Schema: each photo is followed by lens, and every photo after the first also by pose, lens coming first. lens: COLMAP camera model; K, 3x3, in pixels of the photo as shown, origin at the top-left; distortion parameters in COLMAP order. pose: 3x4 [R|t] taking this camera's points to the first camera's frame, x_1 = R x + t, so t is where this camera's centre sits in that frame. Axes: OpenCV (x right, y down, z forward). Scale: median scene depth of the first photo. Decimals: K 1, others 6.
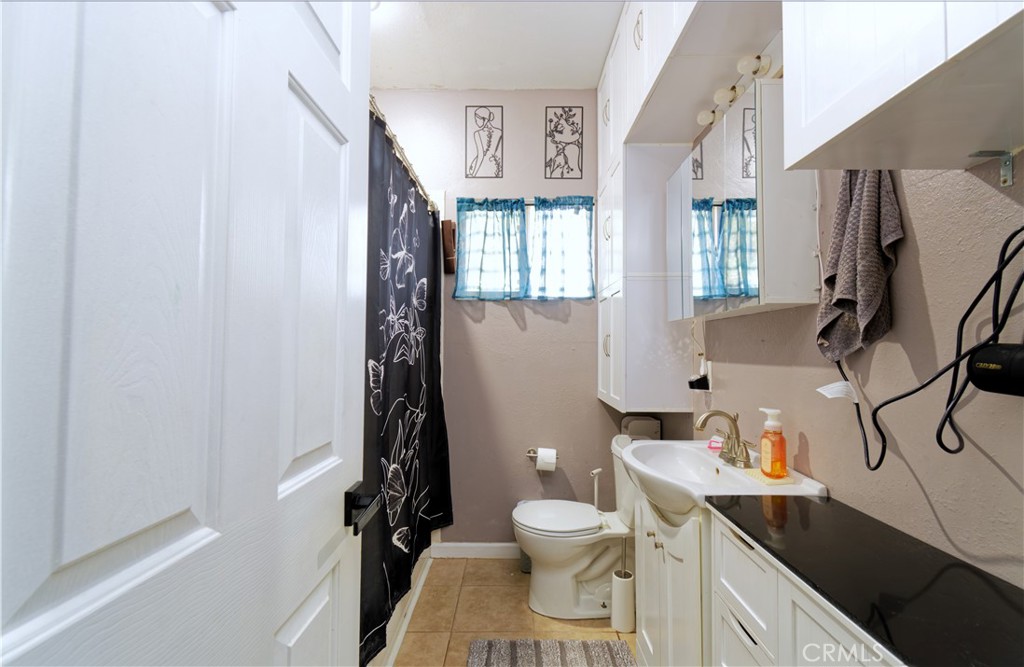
lens RADIAL K [[445.3, 0, 512.0], [0, 445.3, 333.5], [0, 0, 1]] dist [0.001154, -0.004821]
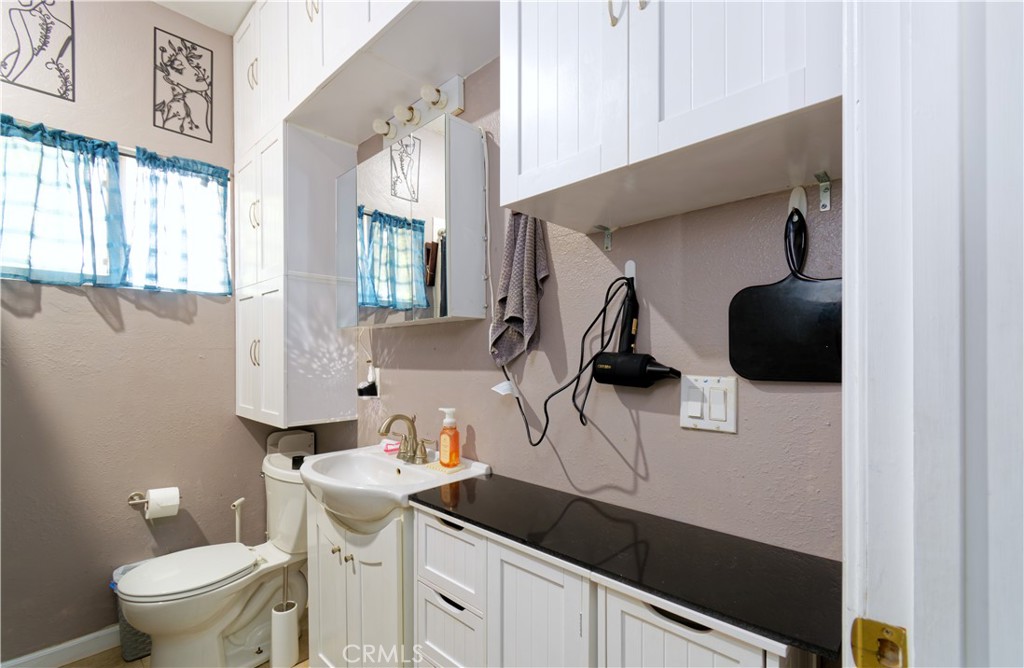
lens RADIAL K [[456.3, 0, 511.9], [0, 456.3, 358.8], [0, 0, 1]] dist [-0.002890, -0.001024]
pose [[0.675416, -0.010909, 0.737356, -0.112768], [-0.019991, 0.999252, 0.033095, -0.000053], [-0.737166, -0.037093, 0.674693, 0.057016]]
